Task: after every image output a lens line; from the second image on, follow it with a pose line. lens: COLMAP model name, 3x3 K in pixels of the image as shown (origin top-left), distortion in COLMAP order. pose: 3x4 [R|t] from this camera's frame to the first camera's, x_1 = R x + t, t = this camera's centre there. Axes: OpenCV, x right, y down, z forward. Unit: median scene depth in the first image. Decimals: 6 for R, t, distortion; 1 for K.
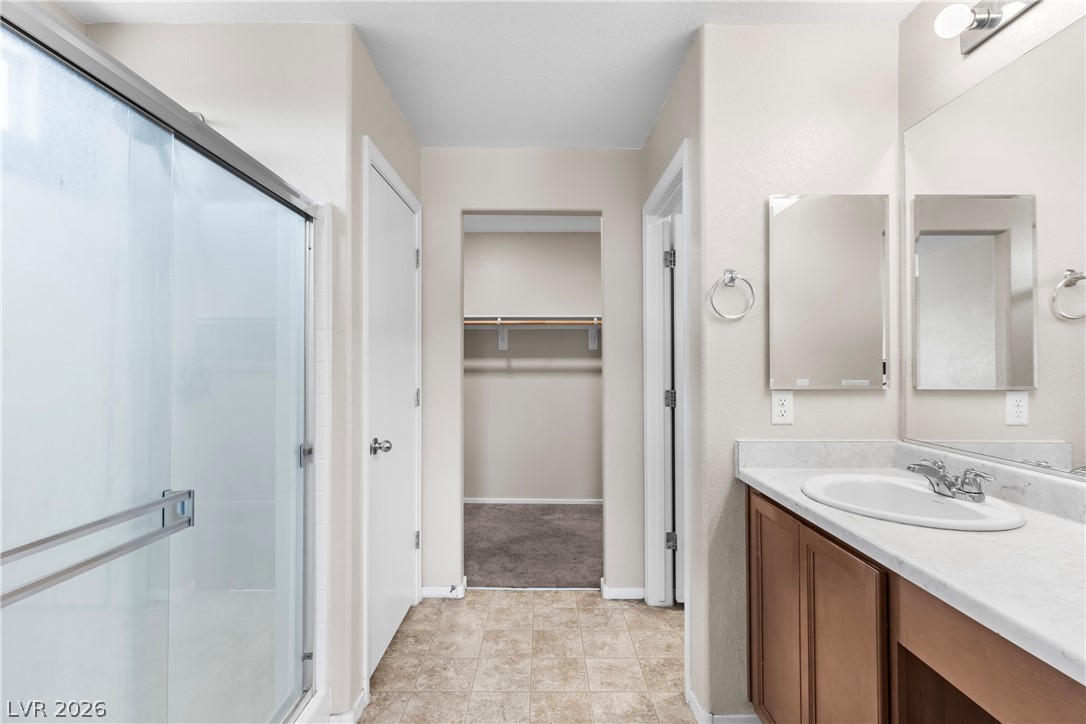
lens RADIAL K [[512.6, 0, 544.4], [0, 512.6, 358.4], [0, 0, 1]] dist [0.001759, 0.000759]
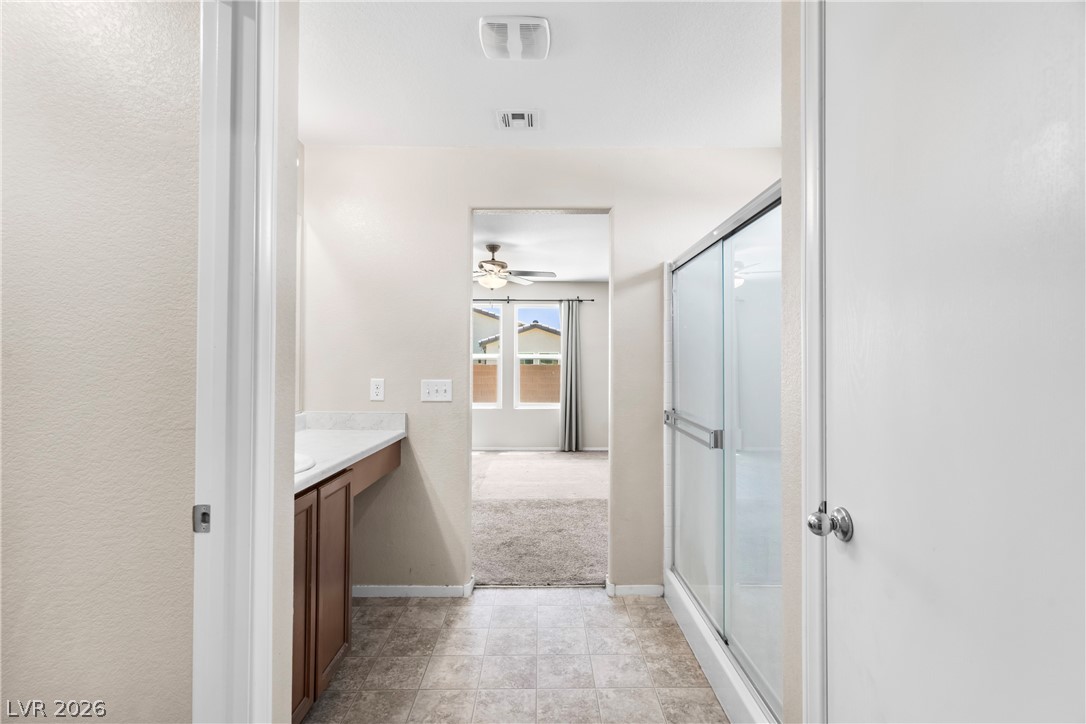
lens RADIAL K [[512.6, 0, 544.4], [0, 512.6, 358.4], [0, 0, 1]] dist [0.001759, 0.000759]
pose [[-0.999978, -0.004010, -0.005286, -0.032587], [-0.003886, 0.999723, -0.023194, 0.027822], [0.005377, -0.023172, -0.999717, 2.050250]]
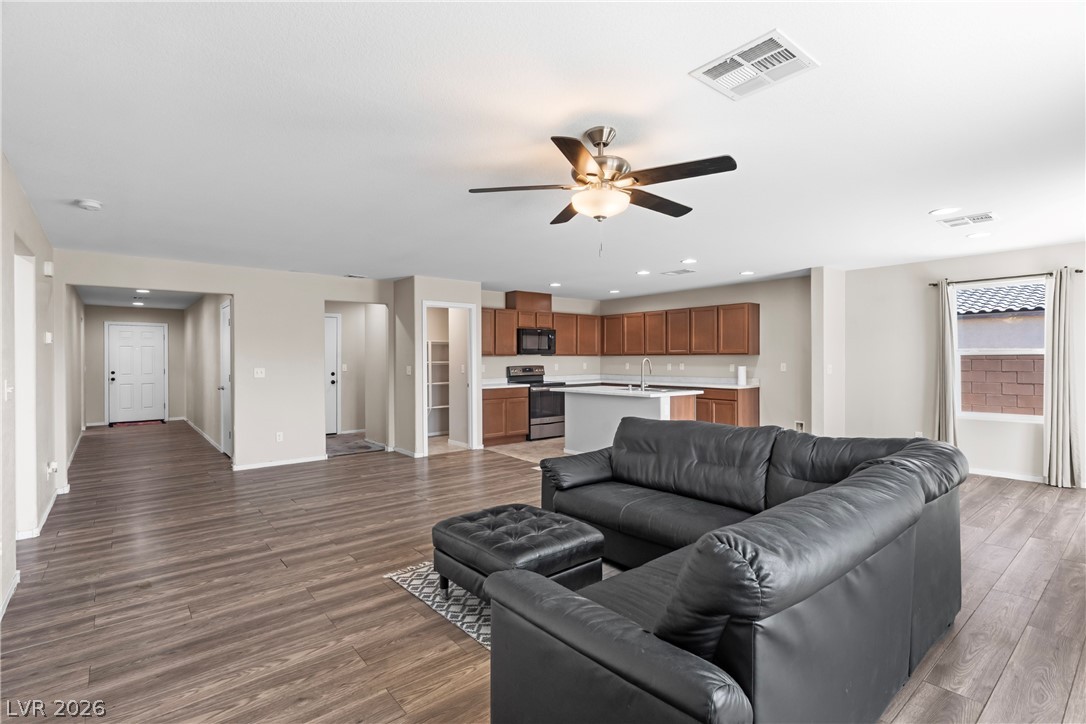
lens RADIAL K [[512.6, 0, 544.4], [0, 512.6, 358.4], [0, 0, 1]] dist [0.001759, 0.000759]
pose [[0.768454, -0.009487, 0.639835, -2.821989], [0.000975, 0.999906, 0.013655, -0.067367], [-0.639905, -0.009870, 0.768391, -1.774393]]
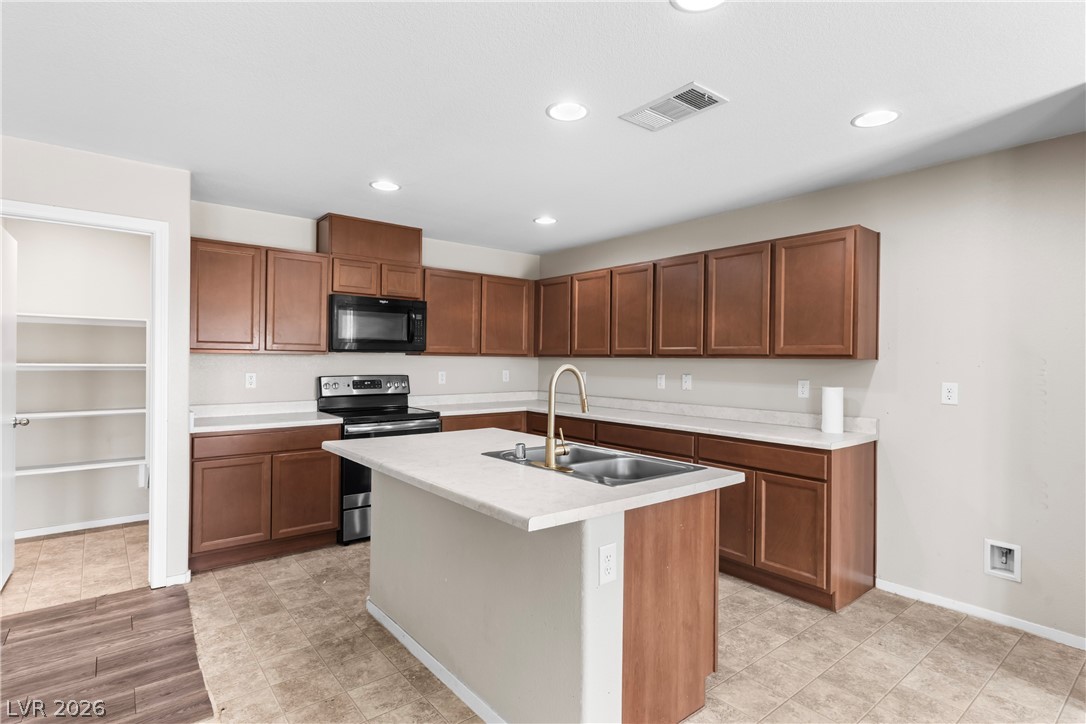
lens RADIAL K [[543.9, 0, 542.6], [0, 543.9, 358.4], [0, 0, 1]] dist [0.002442, 0.000099]
pose [[0.778434, 0.003413, 0.627717, -1.115712], [-0.013384, 0.999848, 0.011162, -0.050440], [-0.627584, -0.017090, 0.778362, -0.612712]]
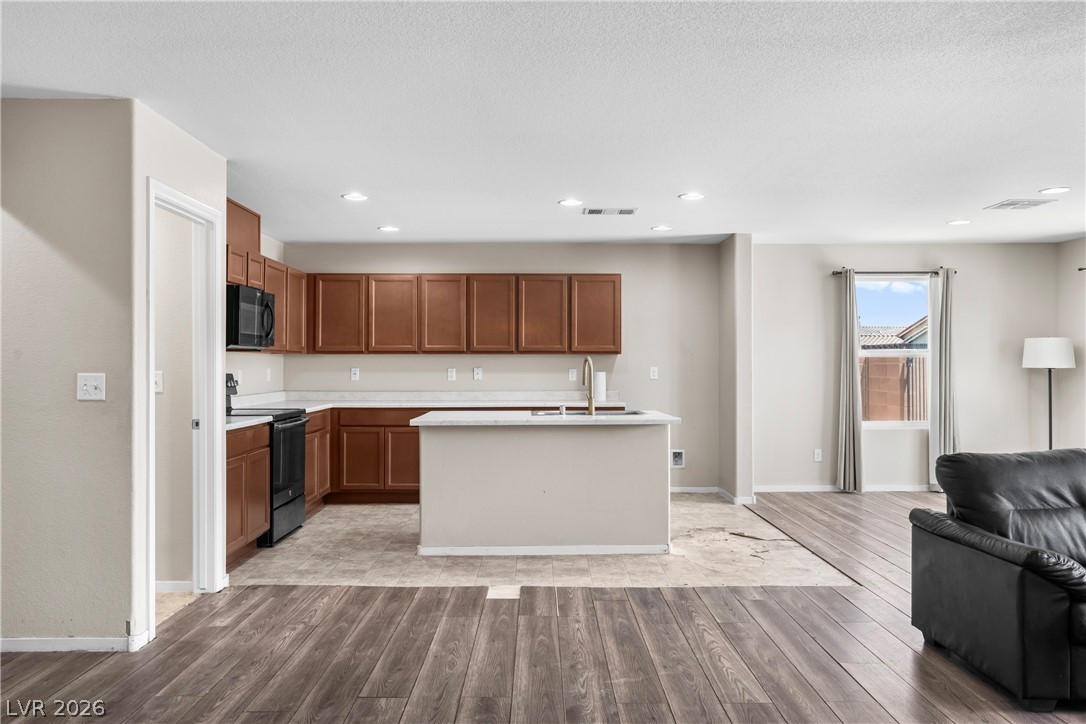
lens RADIAL K [[798.5, 0, 543.0], [0, 798.5, 362.0], [0, 0, 1]] dist [-0.000322, -0.000480]
pose [[-0.008137, -0.001310, 0.999966, -3.049760], [-0.011522, 0.999933, 0.001216, -0.010052], [-0.999901, -0.011512, -0.008152, 0.337081]]
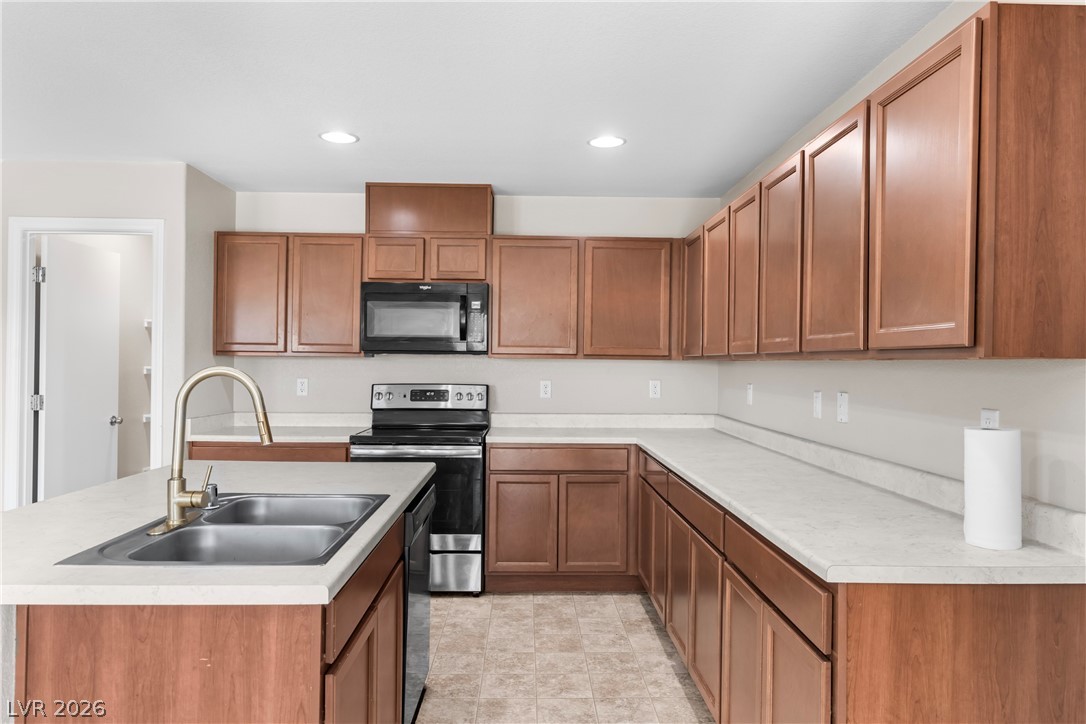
lens RADIAL K [[723.1, 0, 543.0], [0, 723.1, 362.0], [0, 0, 1]] dist [0.000281, 0.000485]
pose [[0.999700, 0.005212, 0.023935, -0.048134], [-0.005494, 0.999916, 0.011717, -0.045250], [-0.023872, -0.011845, 0.999645, -0.722204]]
